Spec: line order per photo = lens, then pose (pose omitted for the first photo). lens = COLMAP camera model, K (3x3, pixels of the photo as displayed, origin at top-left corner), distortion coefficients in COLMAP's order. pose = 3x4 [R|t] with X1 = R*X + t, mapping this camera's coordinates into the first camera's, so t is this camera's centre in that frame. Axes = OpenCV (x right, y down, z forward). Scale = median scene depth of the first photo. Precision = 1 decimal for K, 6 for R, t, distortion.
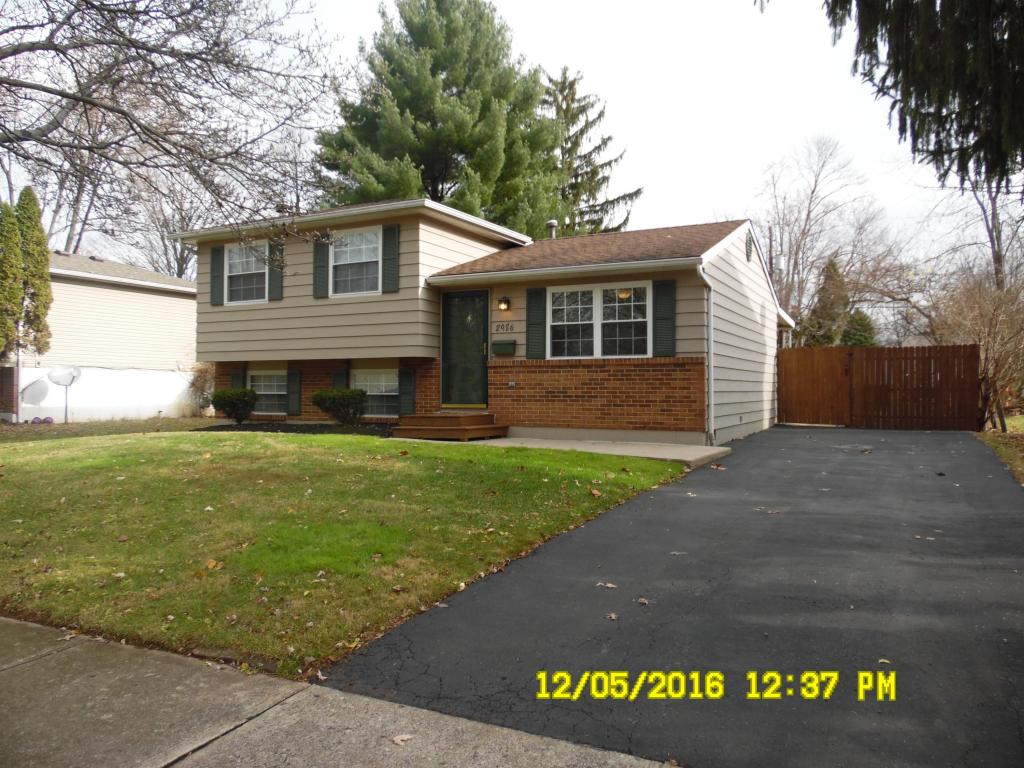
lens RADIAL K [[763.2, 0, 512.8], [0, 763.2, 382.1], [0, 0, 1]] dist [-0.020469, 0.048085]
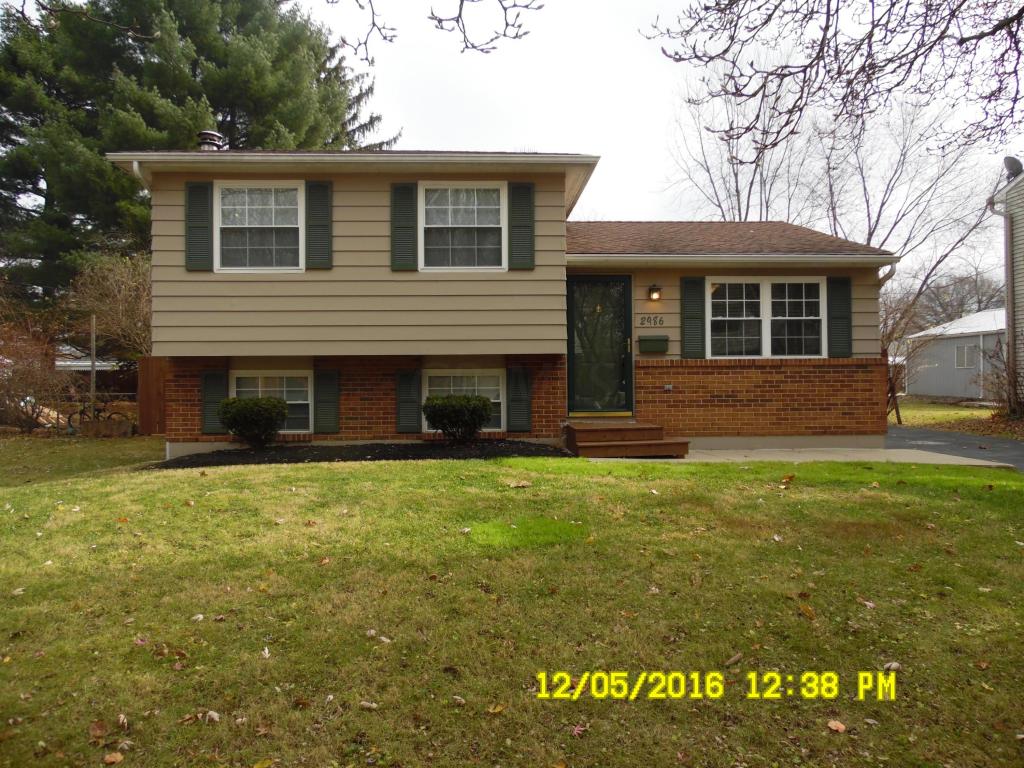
lens RADIAL K [[763.2, 0, 510.4], [0, 763.2, 385.7], [0, 0, 1]] dist [-0.020469, 0.048085]
pose [[0.864770, -0.008061, 0.502103, -0.588623], [0.005012, 0.999960, 0.007420, -0.006469], [-0.502143, -0.003900, 0.864776, 0.355814]]
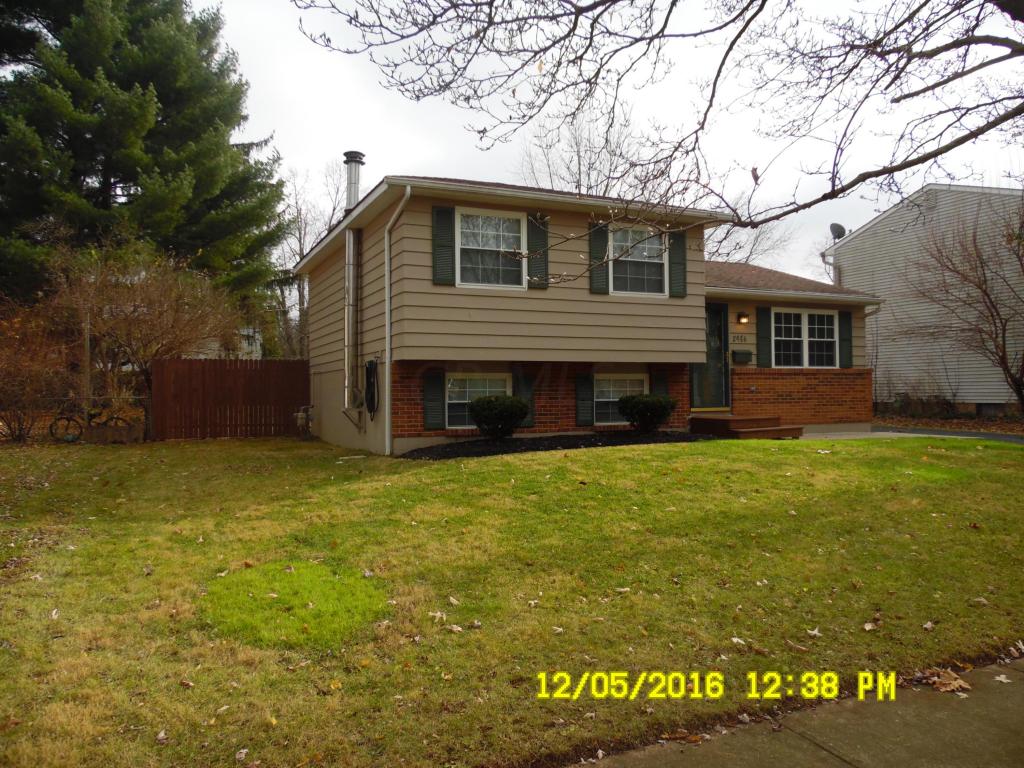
lens RADIAL K [[763.2, 0, 511.6], [0, 763.2, 385.1], [0, 0, 1]] dist [-0.020469, 0.048085]
pose [[0.617847, 0.001965, 0.786296, -1.132309], [0.002726, 0.999986, -0.004641, 0.001140], [-0.786294, 0.005011, 0.617832, 0.586918]]
